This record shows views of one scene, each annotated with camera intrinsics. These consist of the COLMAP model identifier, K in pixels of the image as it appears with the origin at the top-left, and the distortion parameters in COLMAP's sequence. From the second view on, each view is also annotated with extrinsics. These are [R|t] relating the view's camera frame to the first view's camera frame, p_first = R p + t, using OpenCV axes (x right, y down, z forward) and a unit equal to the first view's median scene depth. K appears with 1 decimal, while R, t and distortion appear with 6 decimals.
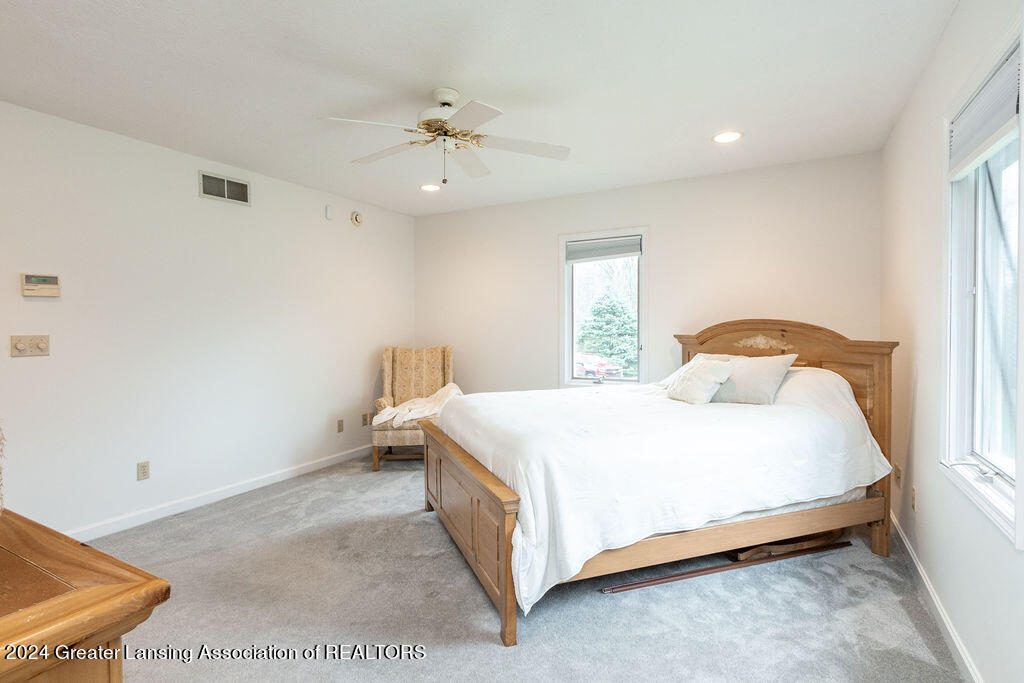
lens RADIAL K [[514.5, 0, 509.9], [0, 514.5, 325.8], [0, 0, 1]] dist [0.000740, 0.000137]
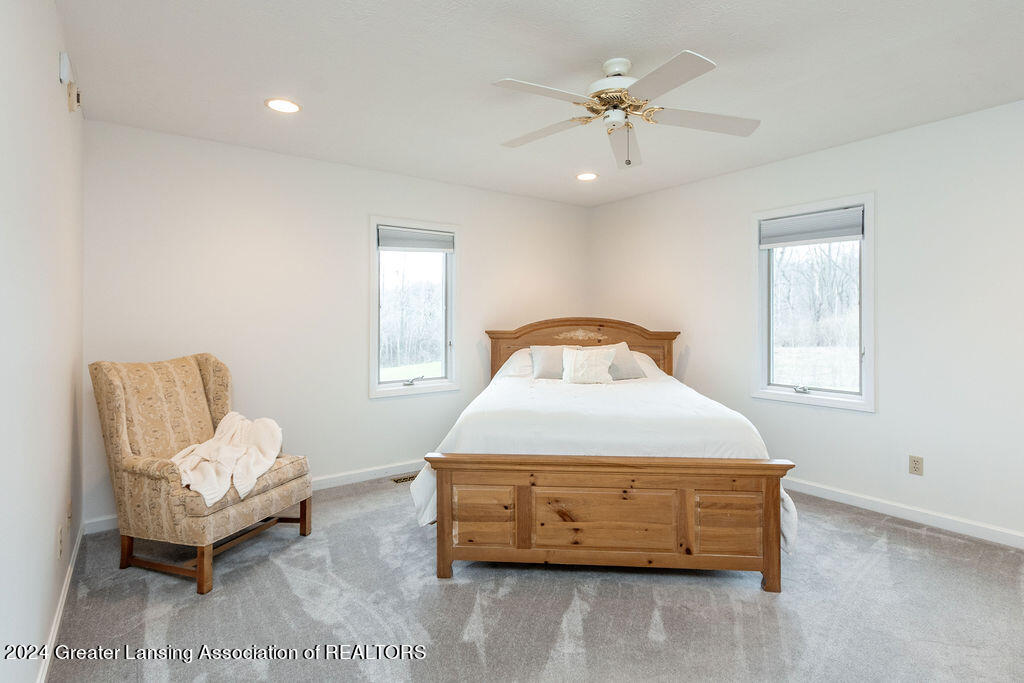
lens RADIAL K [[514.5, 0, 509.9], [0, 514.5, 325.8], [0, 0, 1]] dist [0.000740, 0.000137]
pose [[0.432214, -0.004868, 0.901758, -0.752633], [0.002444, 0.999988, 0.004227, 0.002994], [-0.901768, 0.000377, 0.432220, 0.577585]]
